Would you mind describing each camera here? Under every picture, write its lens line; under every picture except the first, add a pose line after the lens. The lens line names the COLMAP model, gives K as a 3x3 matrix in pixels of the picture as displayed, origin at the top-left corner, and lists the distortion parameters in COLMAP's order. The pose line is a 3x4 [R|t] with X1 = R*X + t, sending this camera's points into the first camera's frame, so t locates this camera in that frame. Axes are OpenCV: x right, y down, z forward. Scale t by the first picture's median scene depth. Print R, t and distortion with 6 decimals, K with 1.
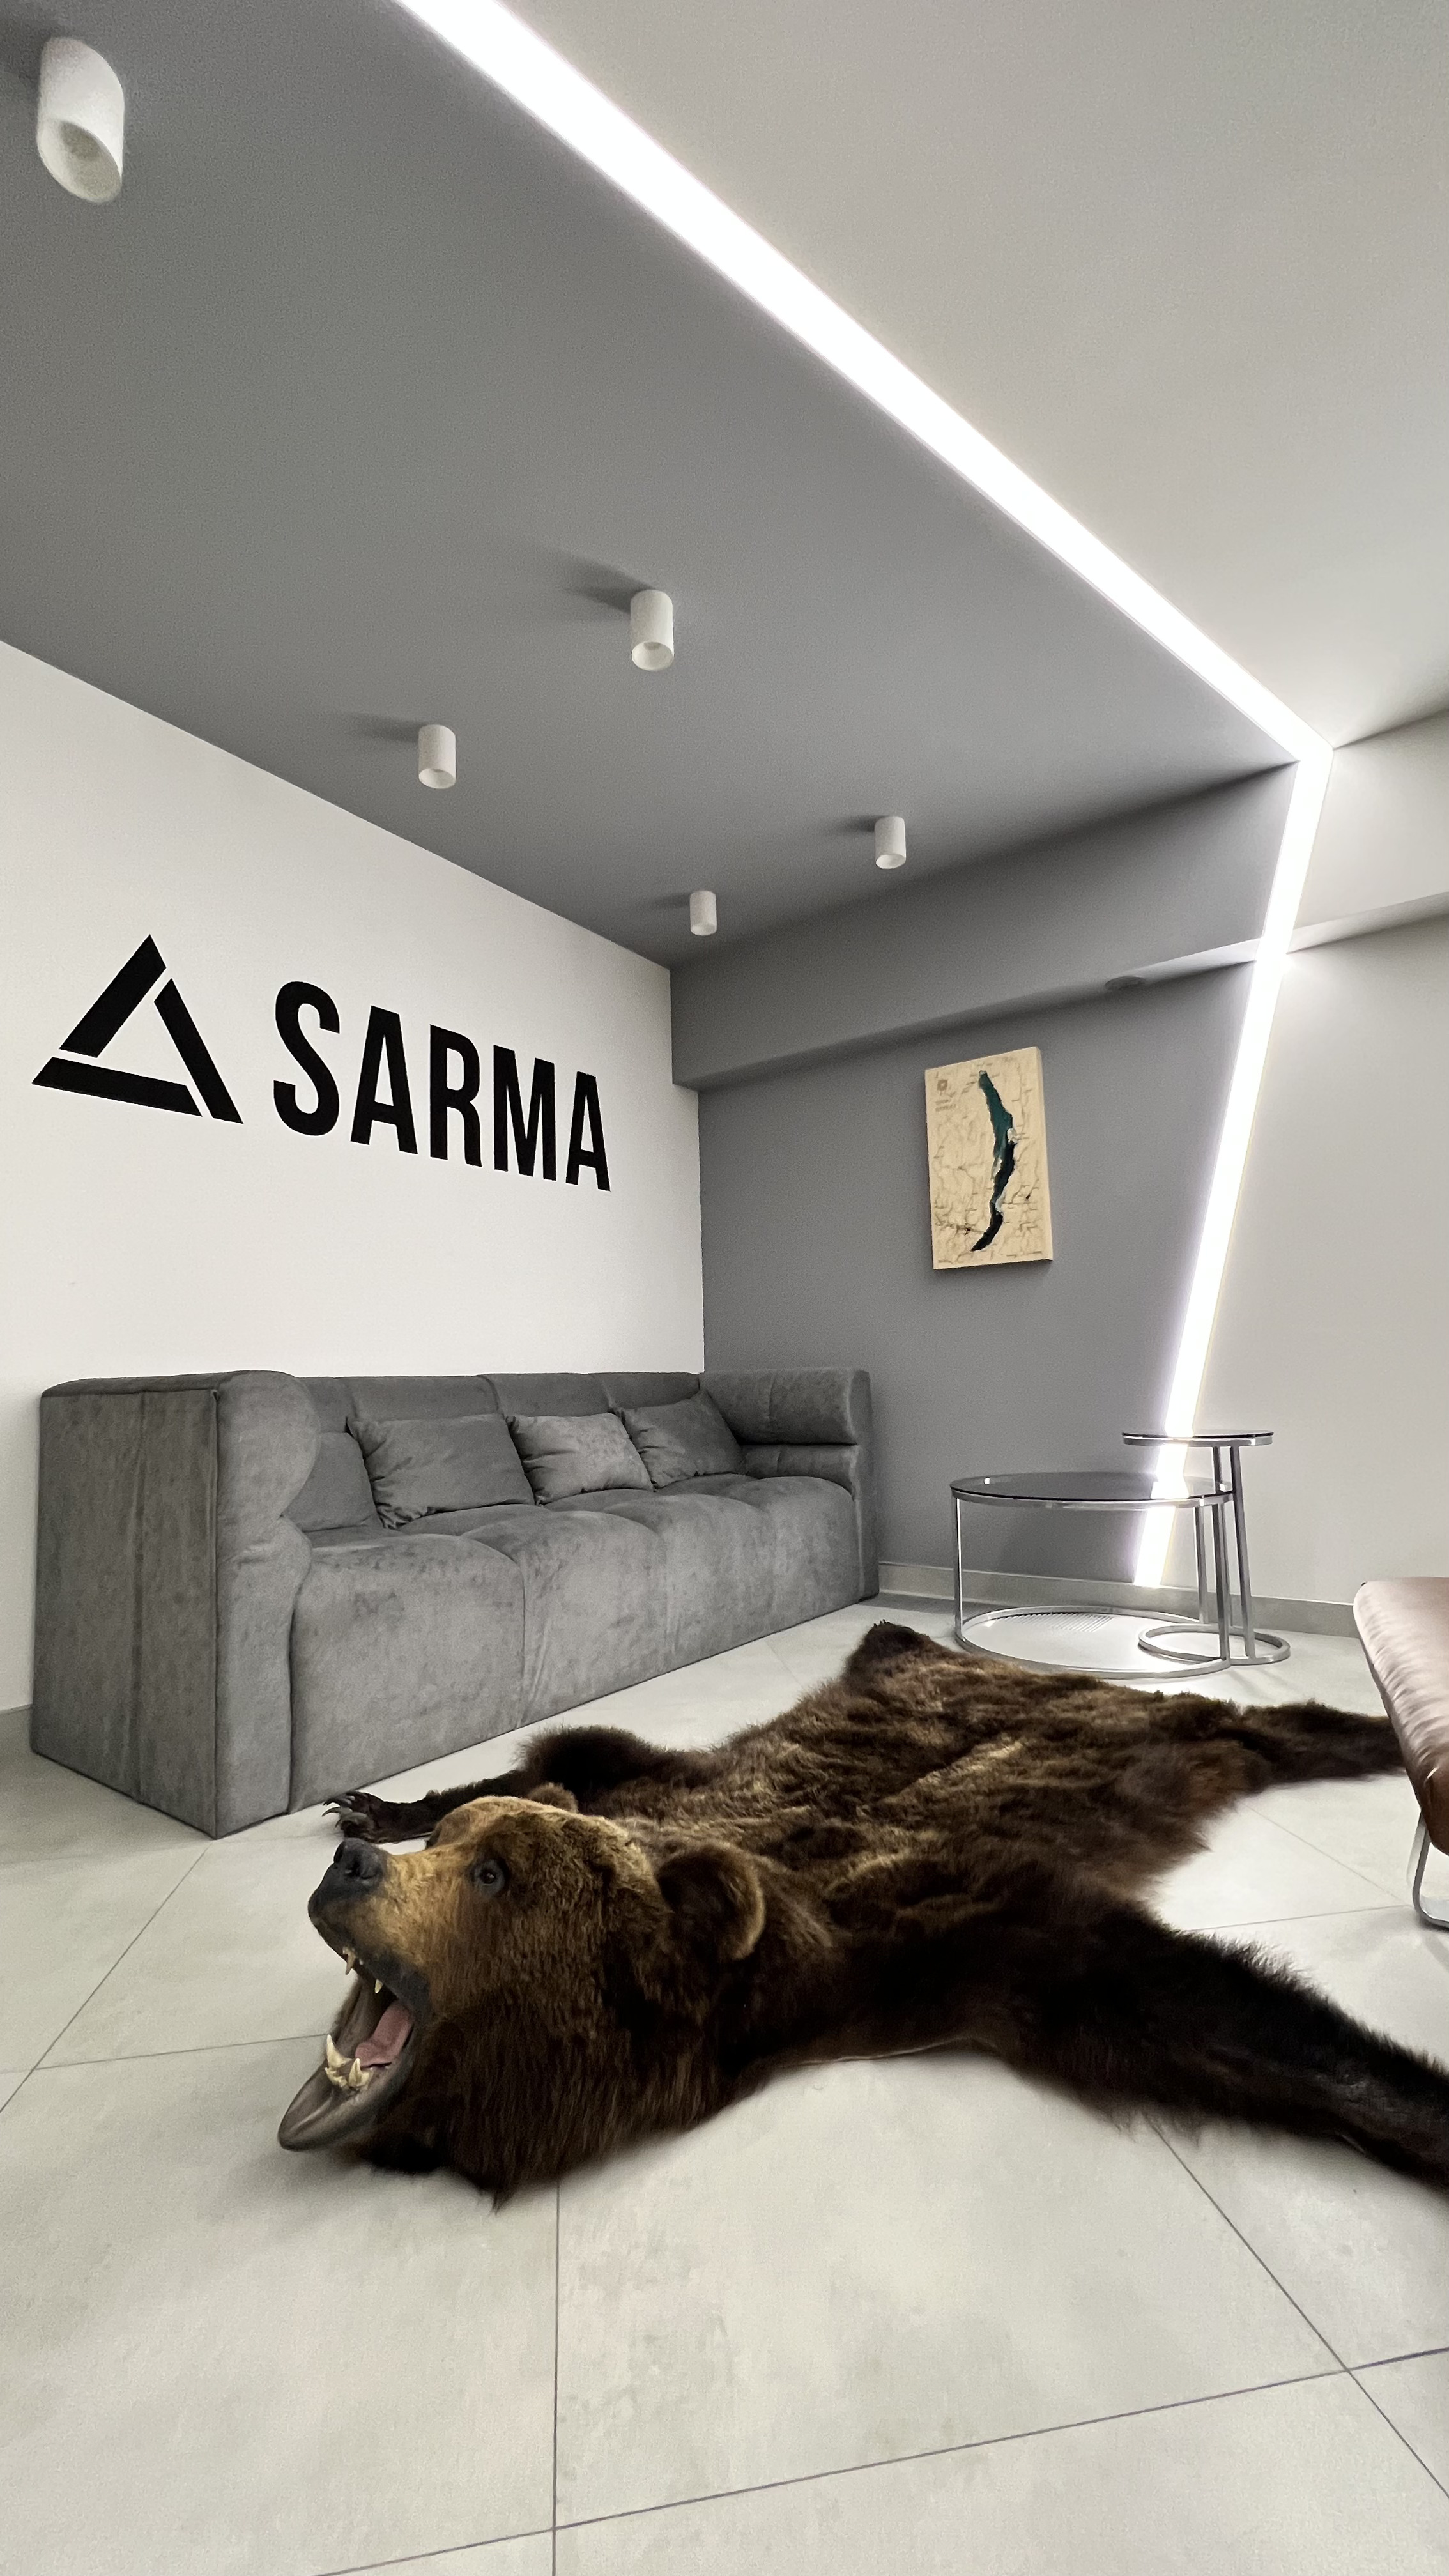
lens RADIAL K [[1027.1, 0, 724.5], [0, 1027.1, 1288.0], [0, 0, 1]] dist [-0.000906, 0.000056]
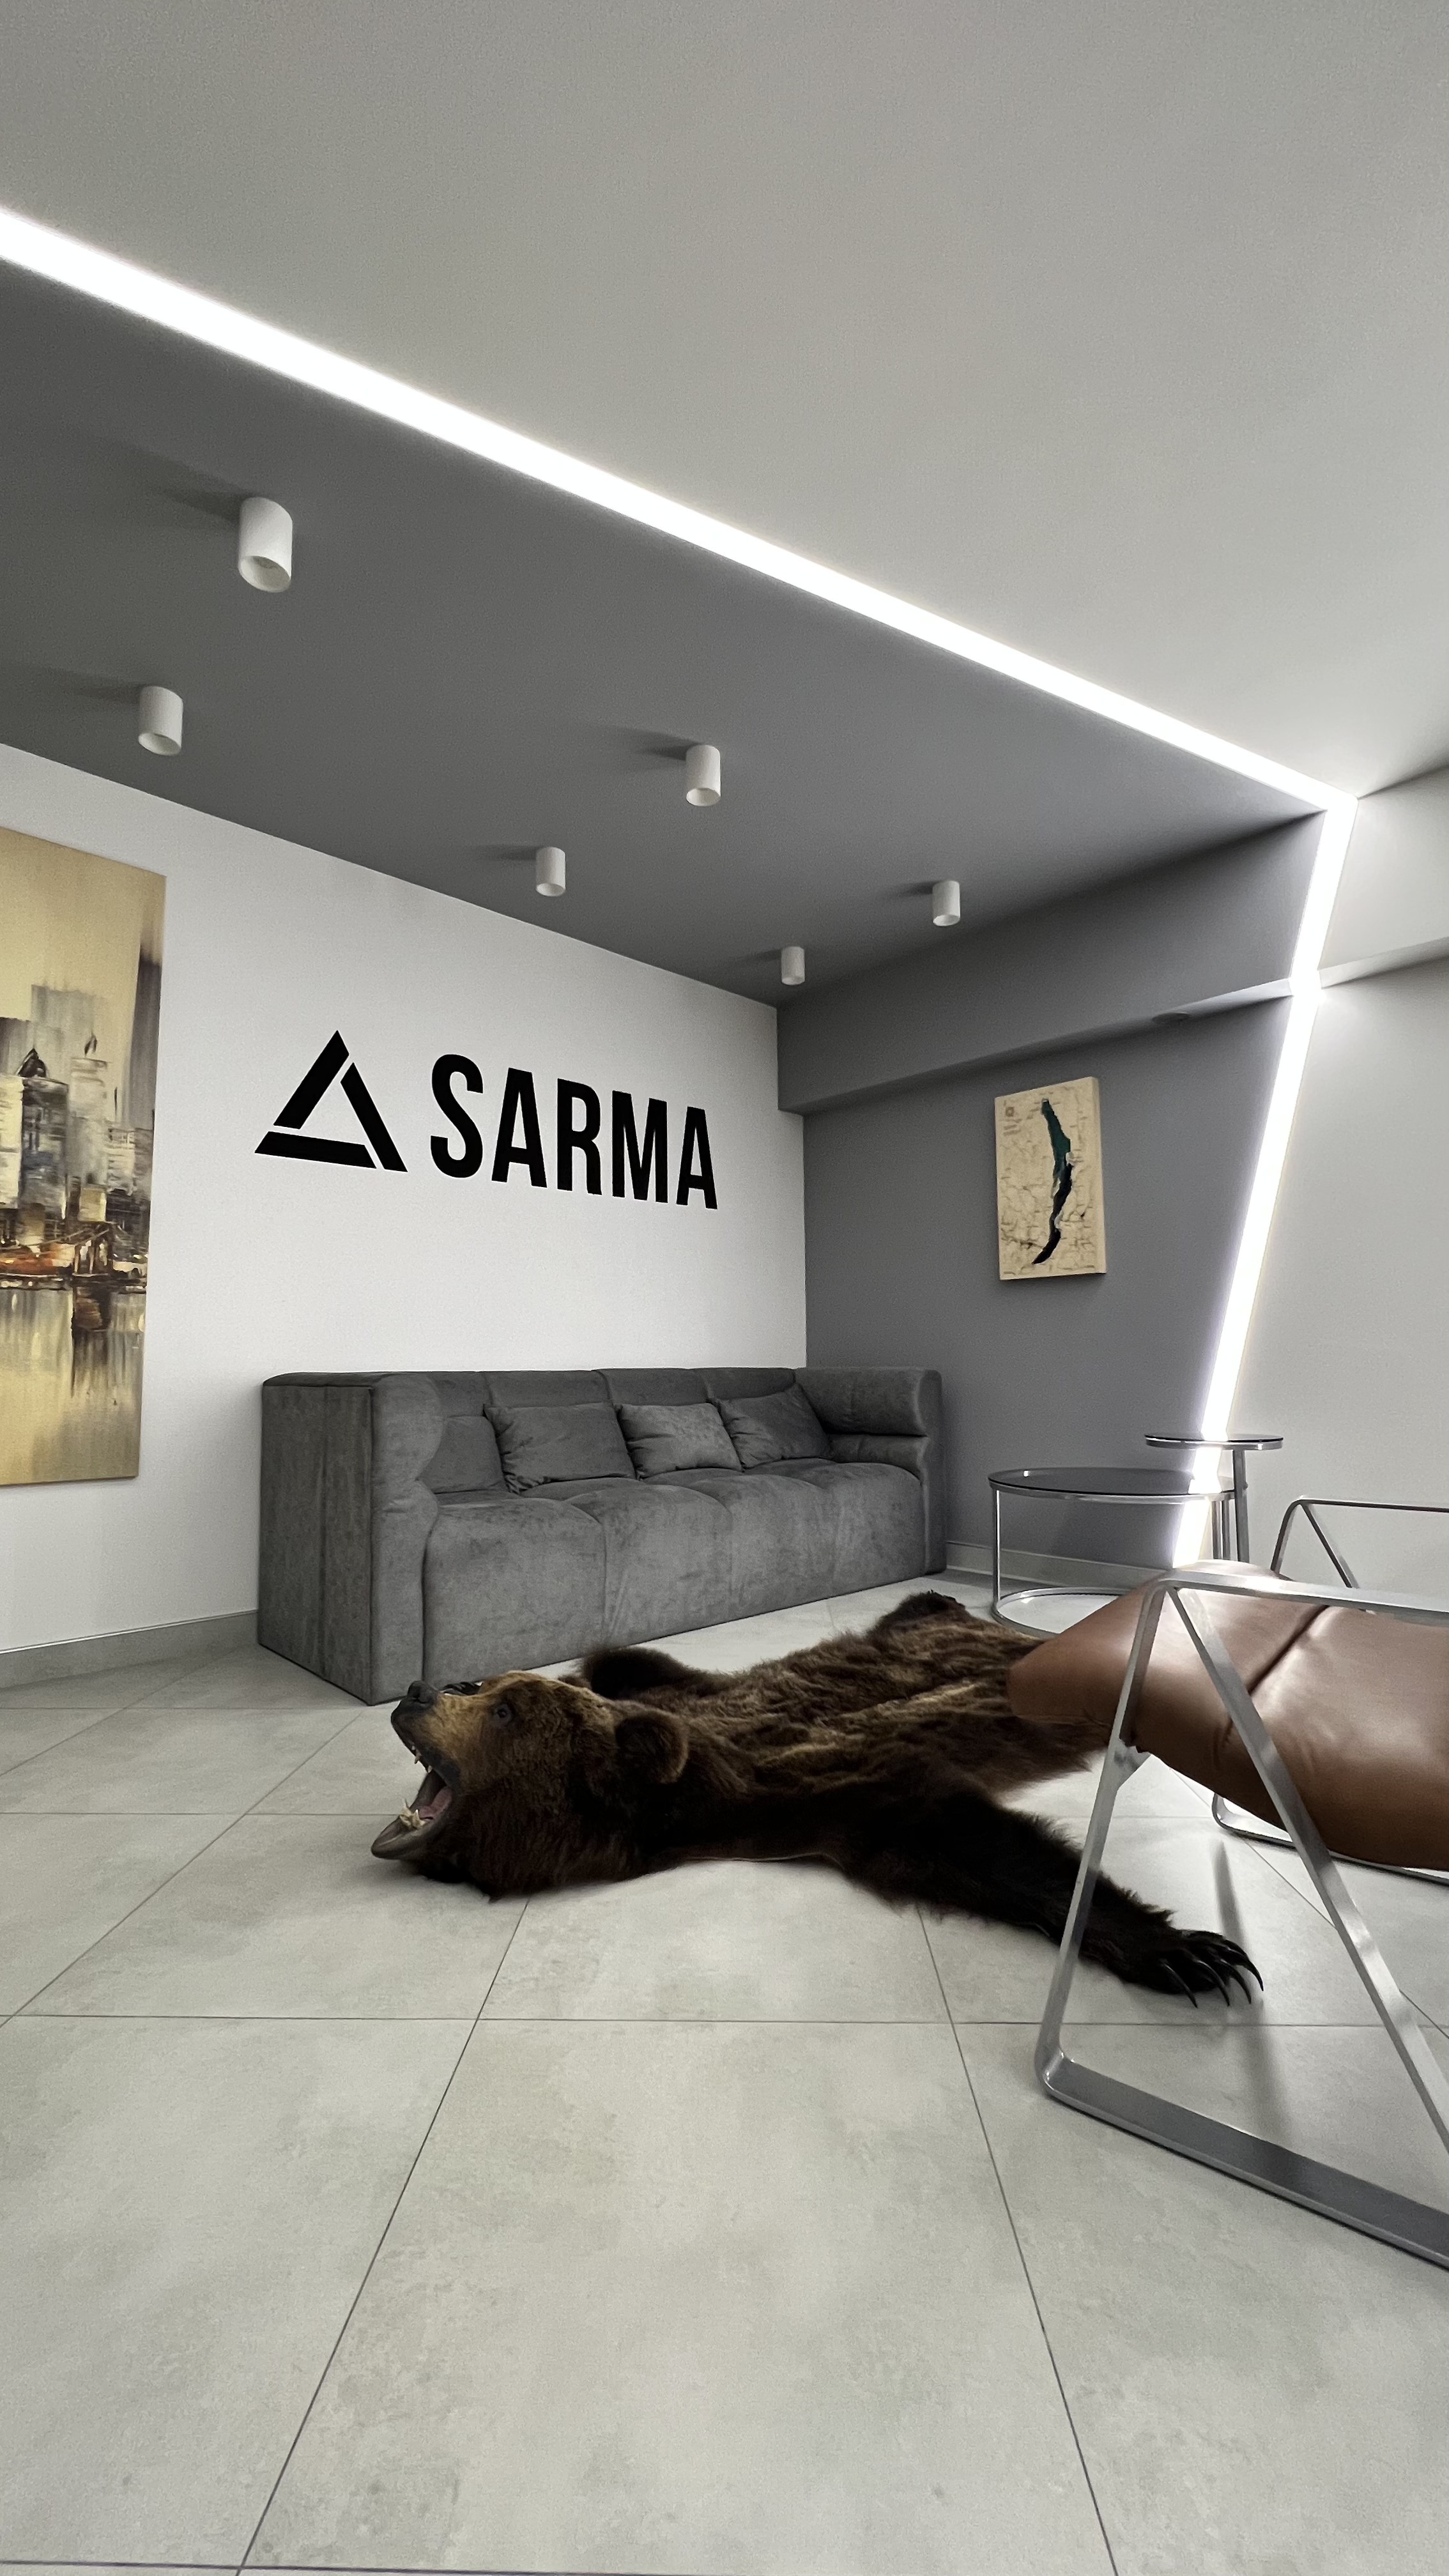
lens RADIAL K [[1027.1, 0, 724.5], [0, 1027.1, 1288.0], [0, 0, 1]] dist [-0.000906, 0.000056]
pose [[0.982857, 0.003989, -0.184325, 0.156644], [-0.000194, 0.999788, 0.020601, -0.043315], [0.184368, -0.020213, 0.982649, -0.186377]]
